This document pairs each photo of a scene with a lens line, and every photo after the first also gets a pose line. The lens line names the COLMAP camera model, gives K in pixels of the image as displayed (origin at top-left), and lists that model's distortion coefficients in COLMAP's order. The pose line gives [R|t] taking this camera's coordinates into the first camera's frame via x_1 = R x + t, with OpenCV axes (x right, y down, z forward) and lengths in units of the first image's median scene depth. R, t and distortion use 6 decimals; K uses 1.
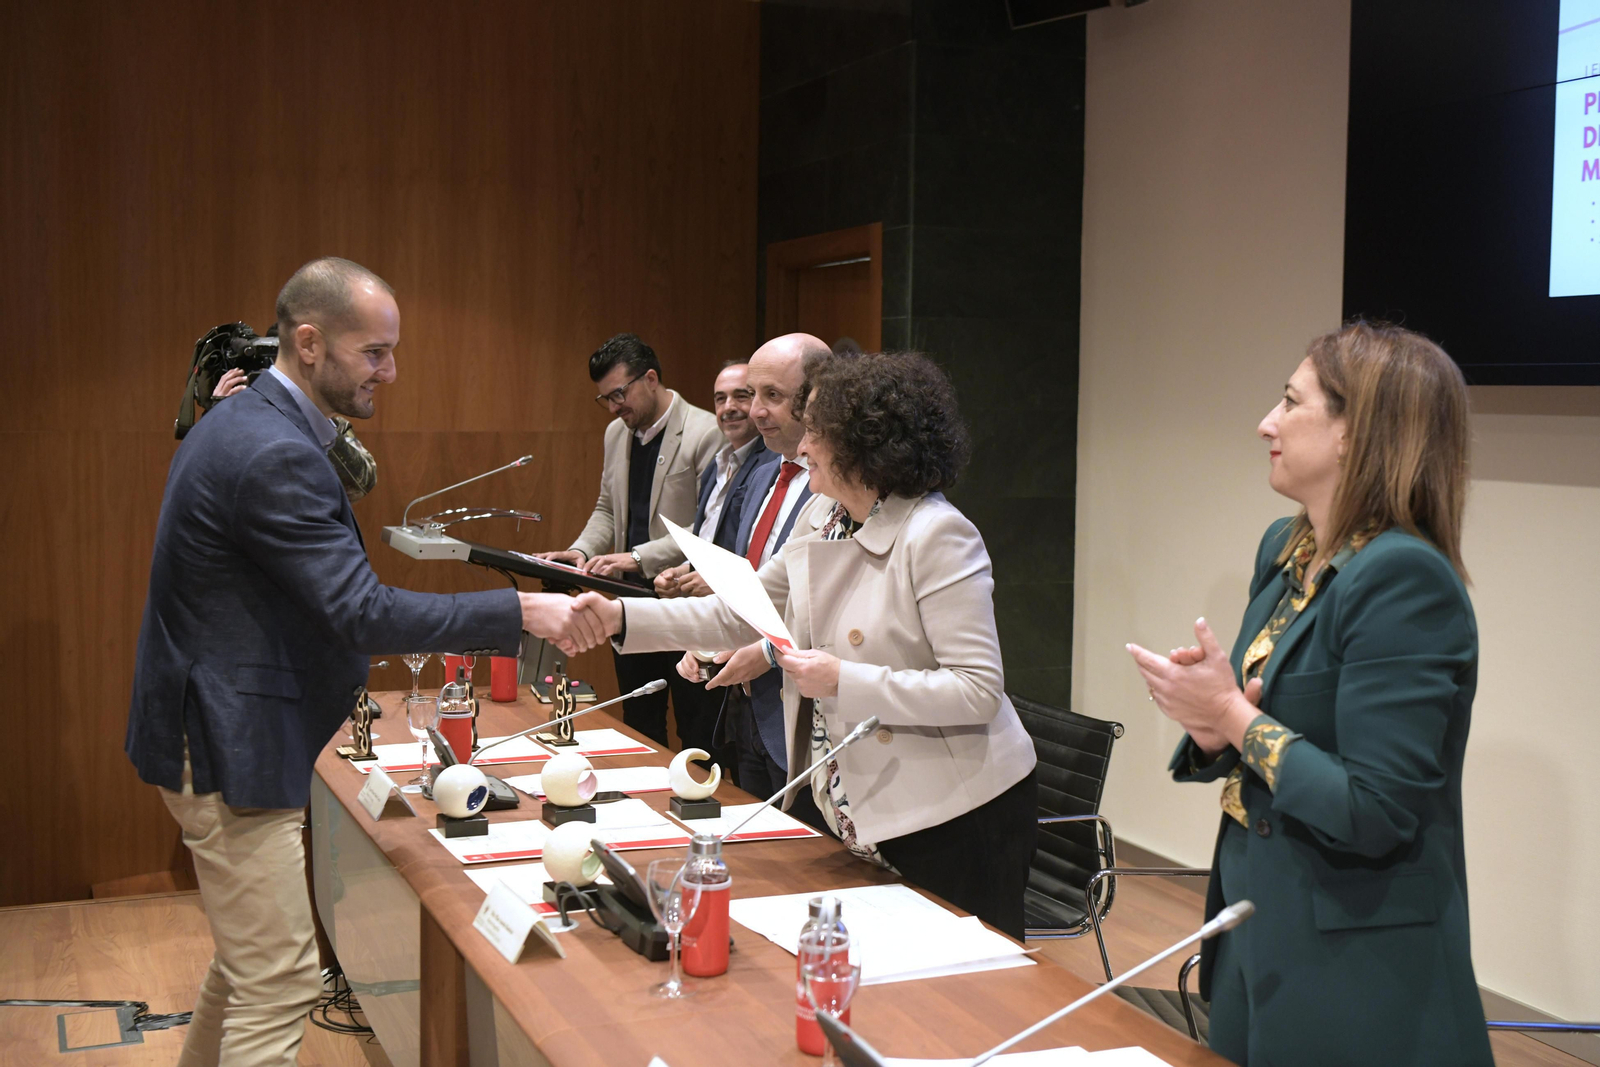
lens RADIAL K [[1861.5, 0, 786.0], [0, 1861.5, 532.8], [0, 0, 1]] dist [-0.021077, 0.012351]
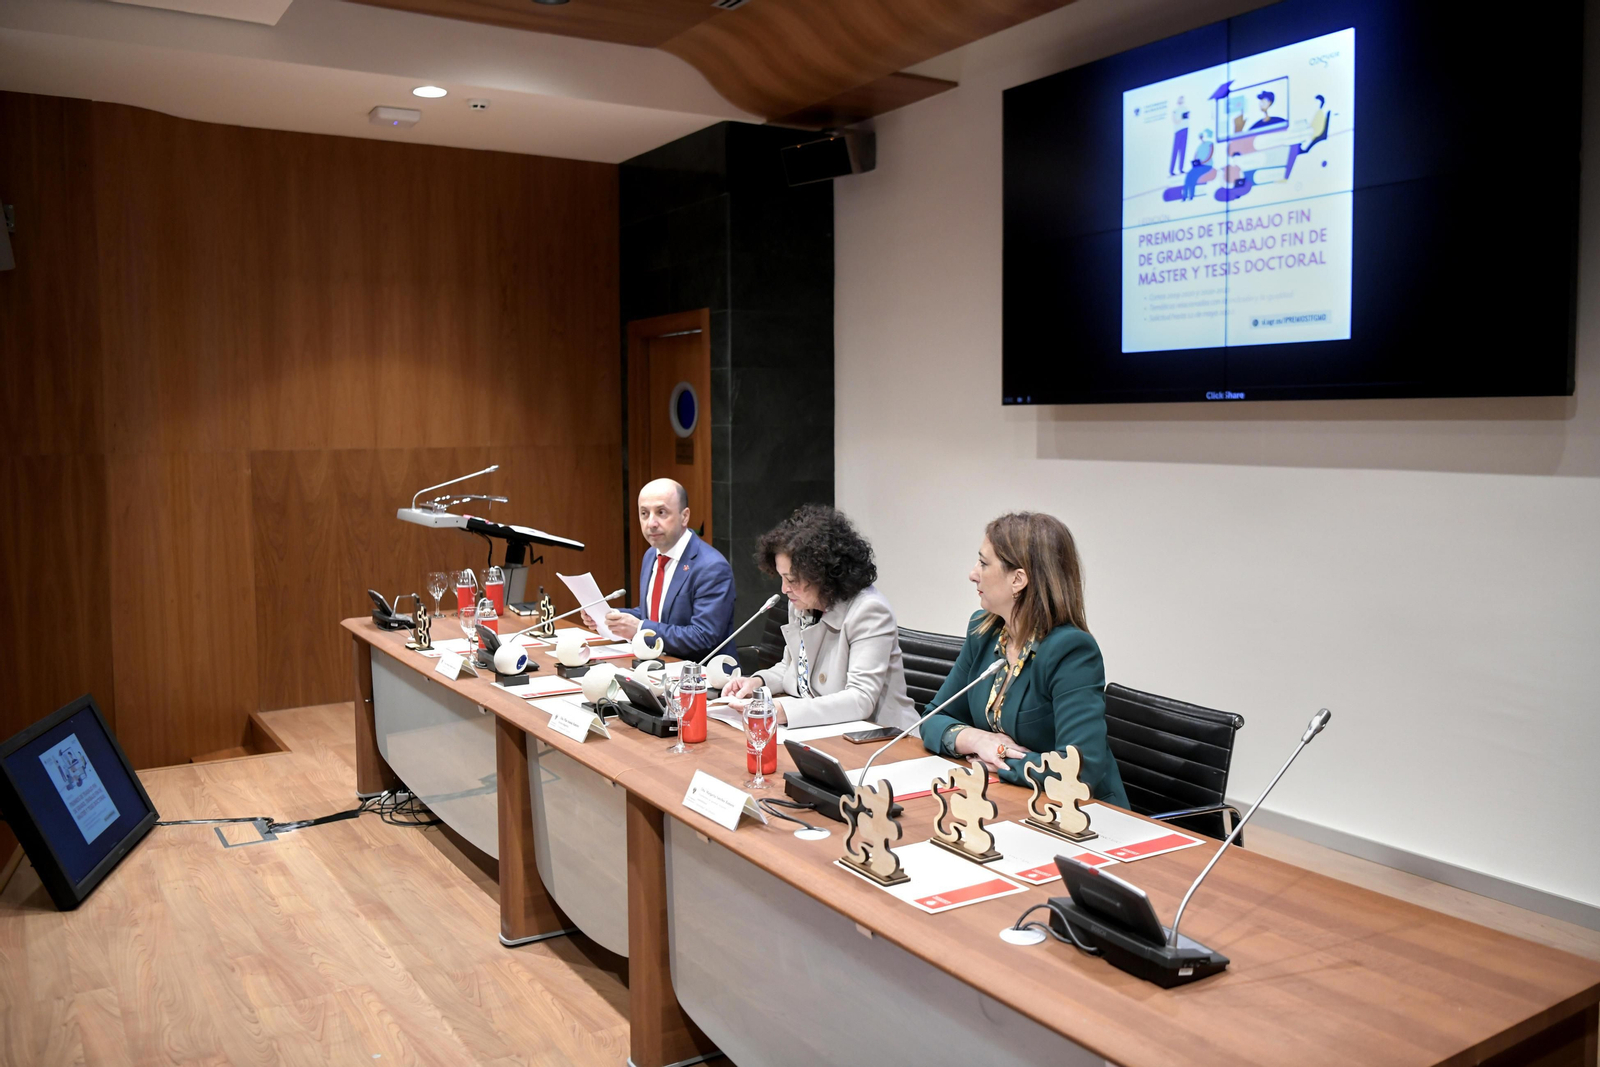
lens RADIAL K [[1295.9, 0, 792.4], [0, 1295.9, 512.6], [0, 0, 1]] dist [-0.056537, 0.005067]
pose [[0.988416, -0.027007, 0.149350, -0.069416], [0.027430, 0.999623, -0.000774, 0.011980], [-0.149273, 0.004862, 0.988784, -0.127222]]
